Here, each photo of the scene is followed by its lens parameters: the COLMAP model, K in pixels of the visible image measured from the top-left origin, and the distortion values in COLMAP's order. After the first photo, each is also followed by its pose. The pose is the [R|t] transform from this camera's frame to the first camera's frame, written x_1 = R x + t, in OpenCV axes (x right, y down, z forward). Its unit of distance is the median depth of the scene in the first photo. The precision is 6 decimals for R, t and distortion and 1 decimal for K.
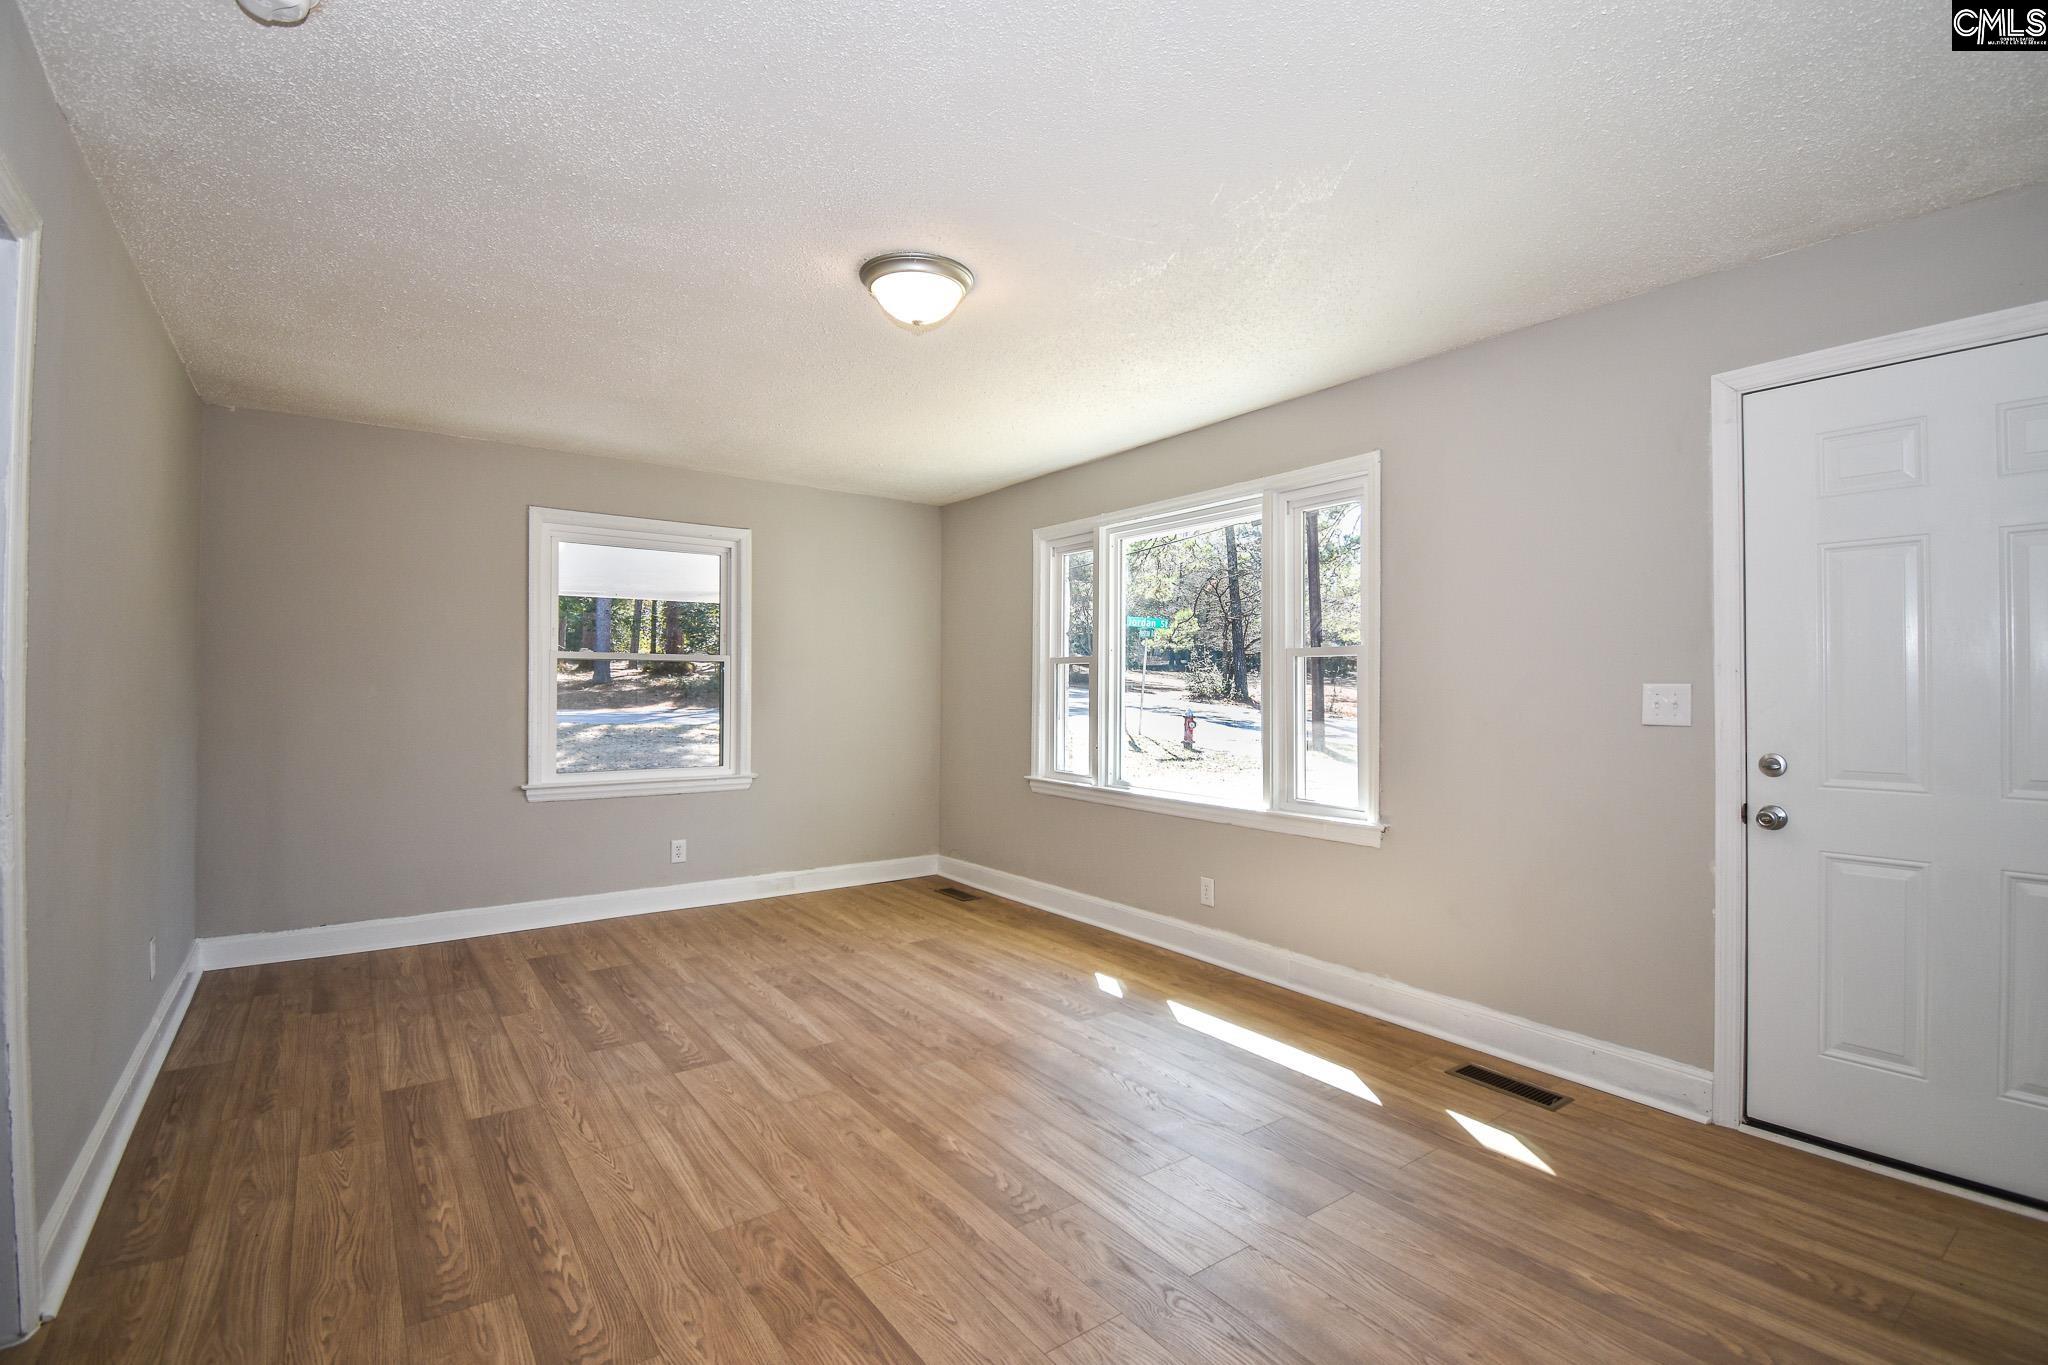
lens RADIAL K [[932.9, 0, 1021.9], [0, 932.9, 674.6], [0, 0, 1]] dist [0.009062, -0.015213]
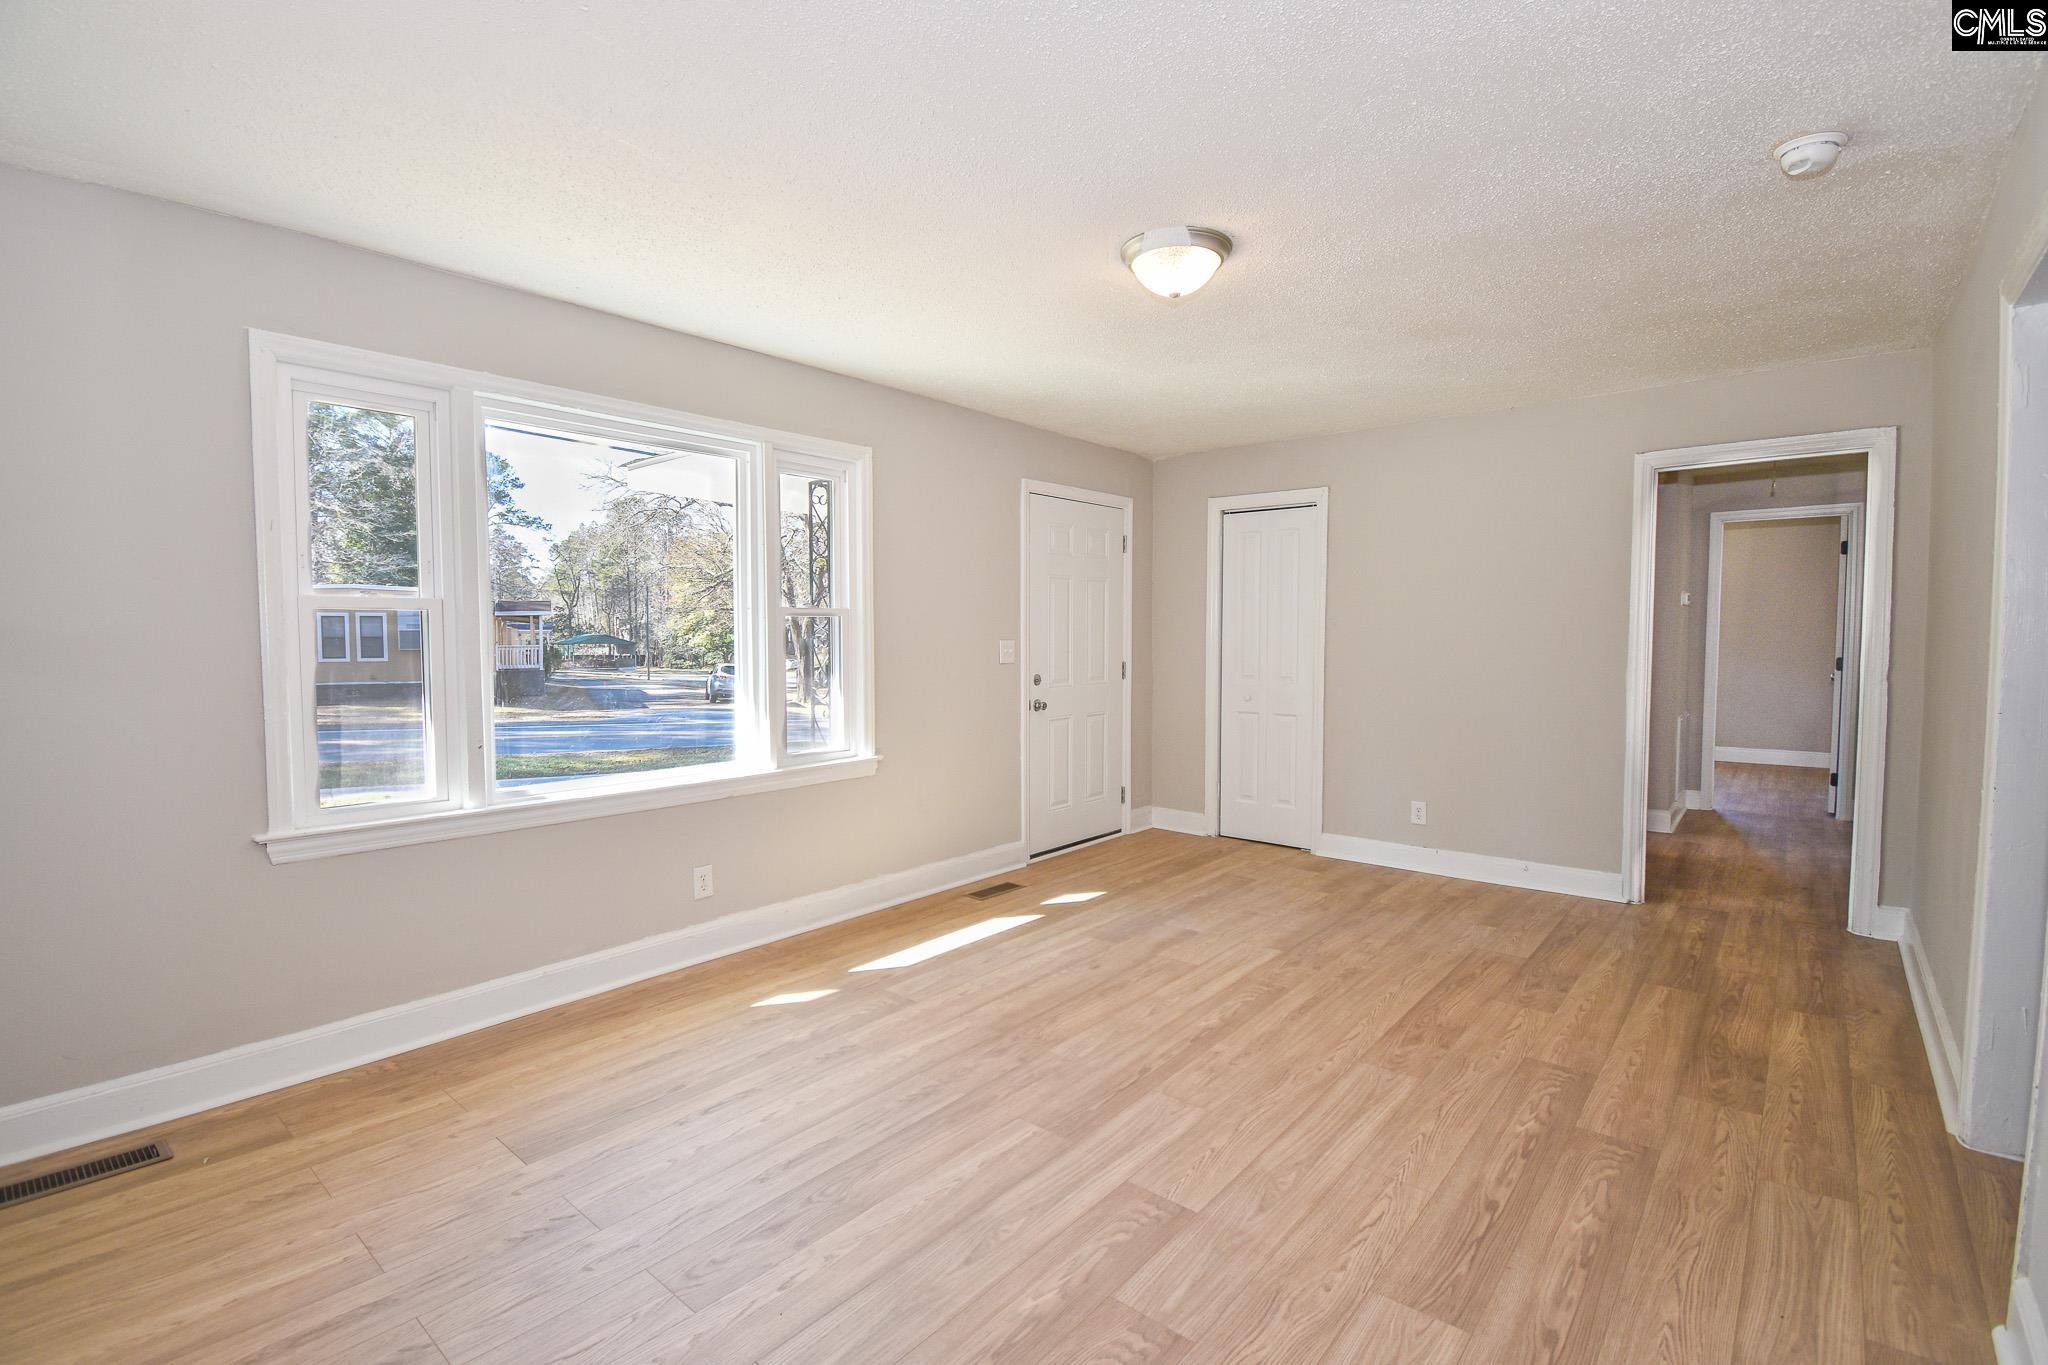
lens RADIAL K [[932.9, 0, 1025.1], [0, 932.9, 669.8], [0, 0, 1]] dist [0.009062, -0.015213]
pose [[-0.238247, -0.041963, 0.970298, -1.045703], [-0.009353, 0.999119, 0.040913, -0.006797], [-0.971160, 0.000672, -0.238430, 1.346135]]
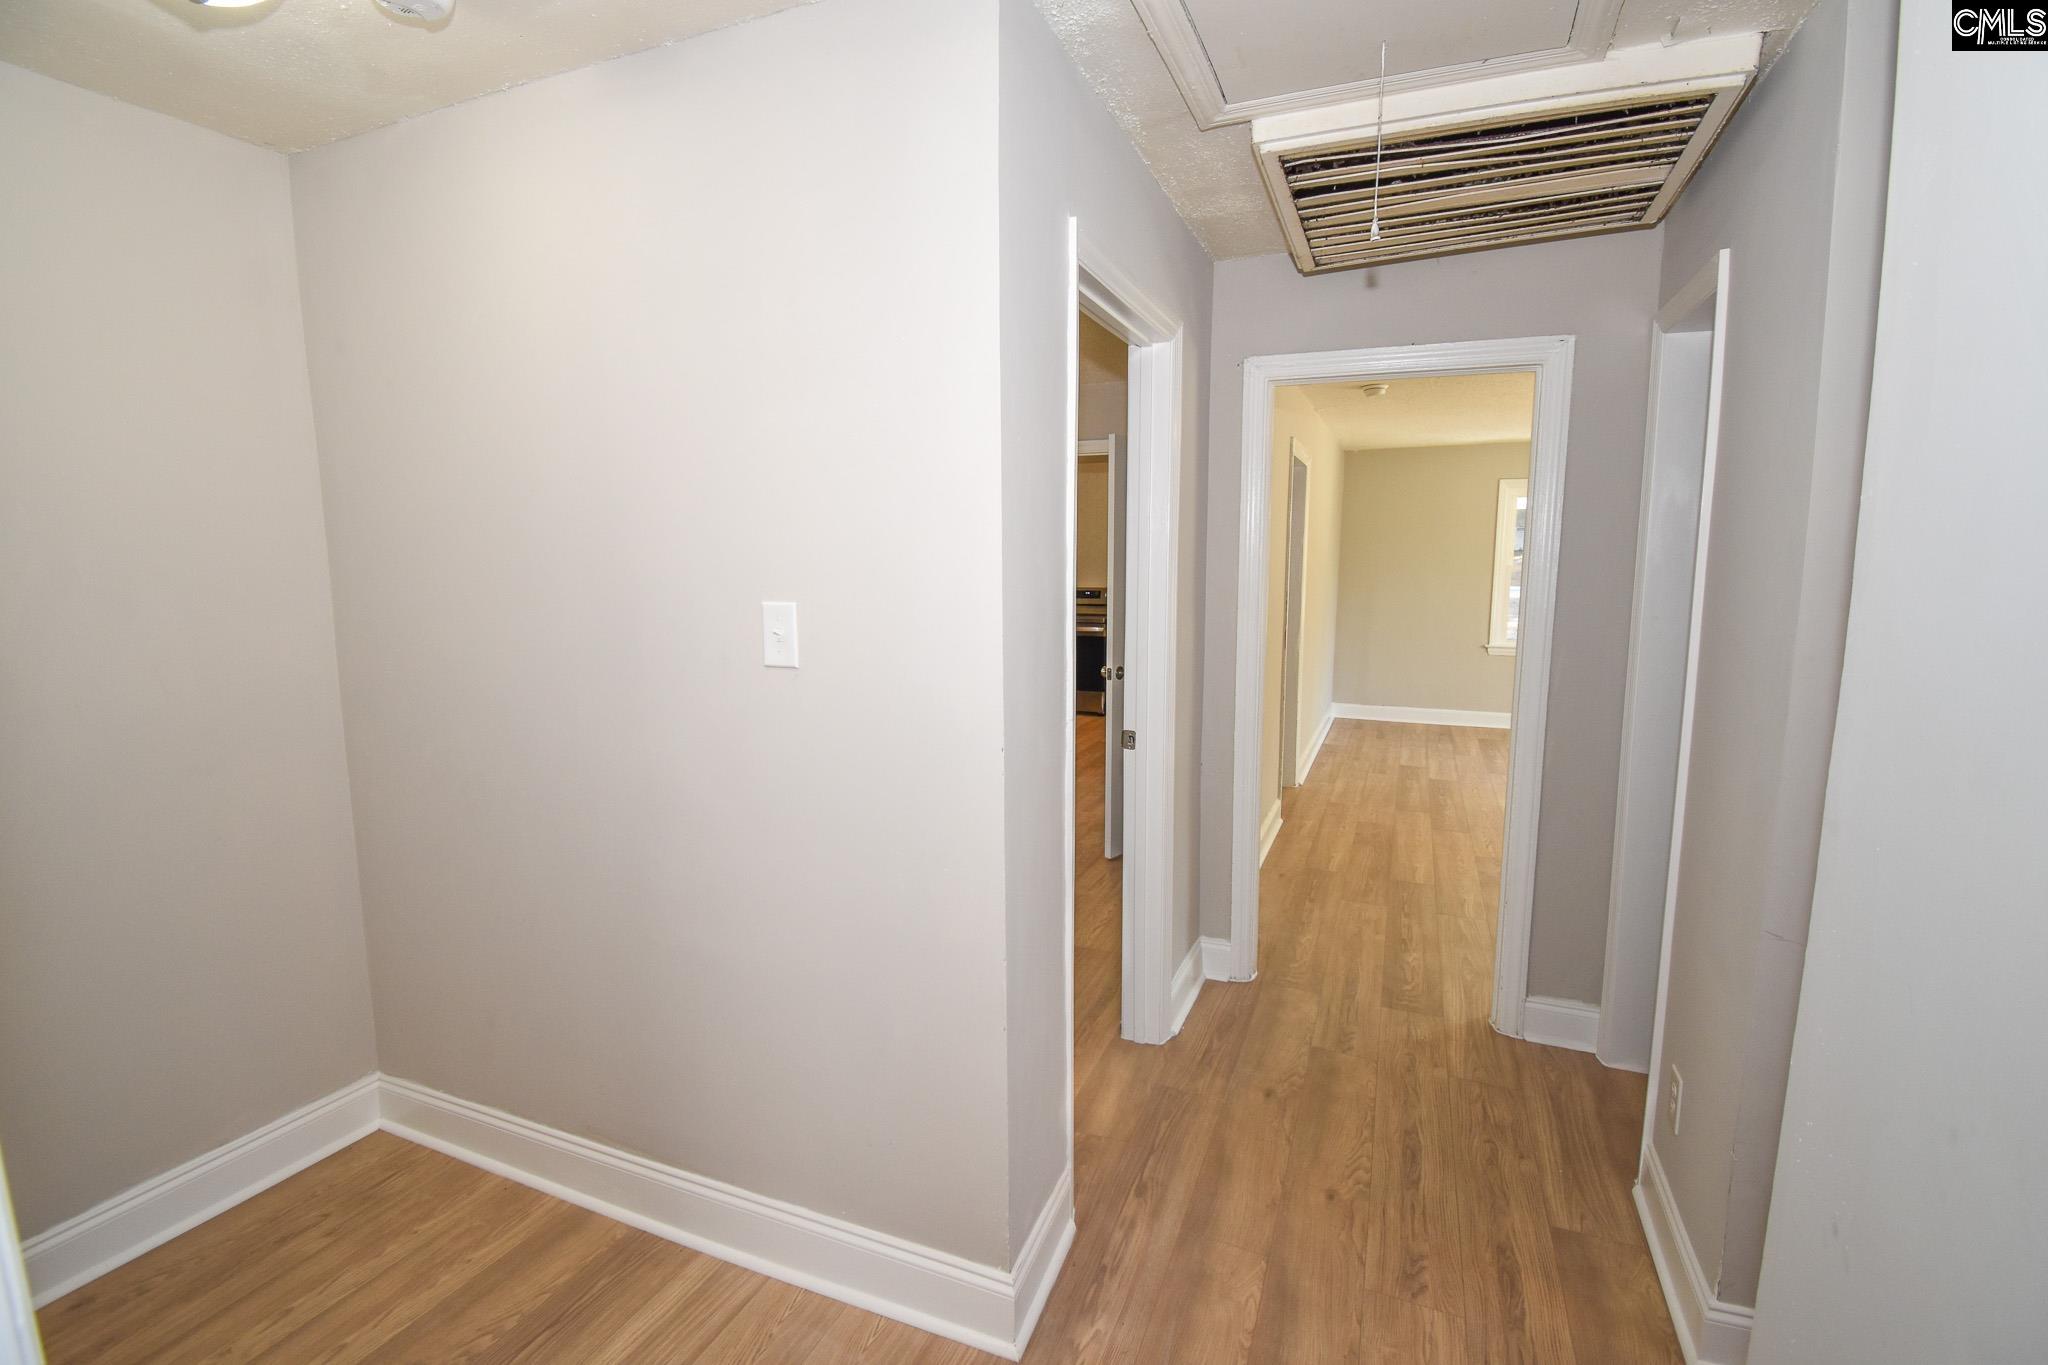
lens RADIAL K [[932.9, 0, 1033.6], [0, 932.9, 676.1], [0, 0, 1]] dist [0.009062, -0.015213]
pose [[0.527180, 0.105069, -0.843233, 0.776632], [0.010318, 0.991462, 0.129990, -0.089216], [0.849691, -0.077229, 0.521594, -0.979487]]
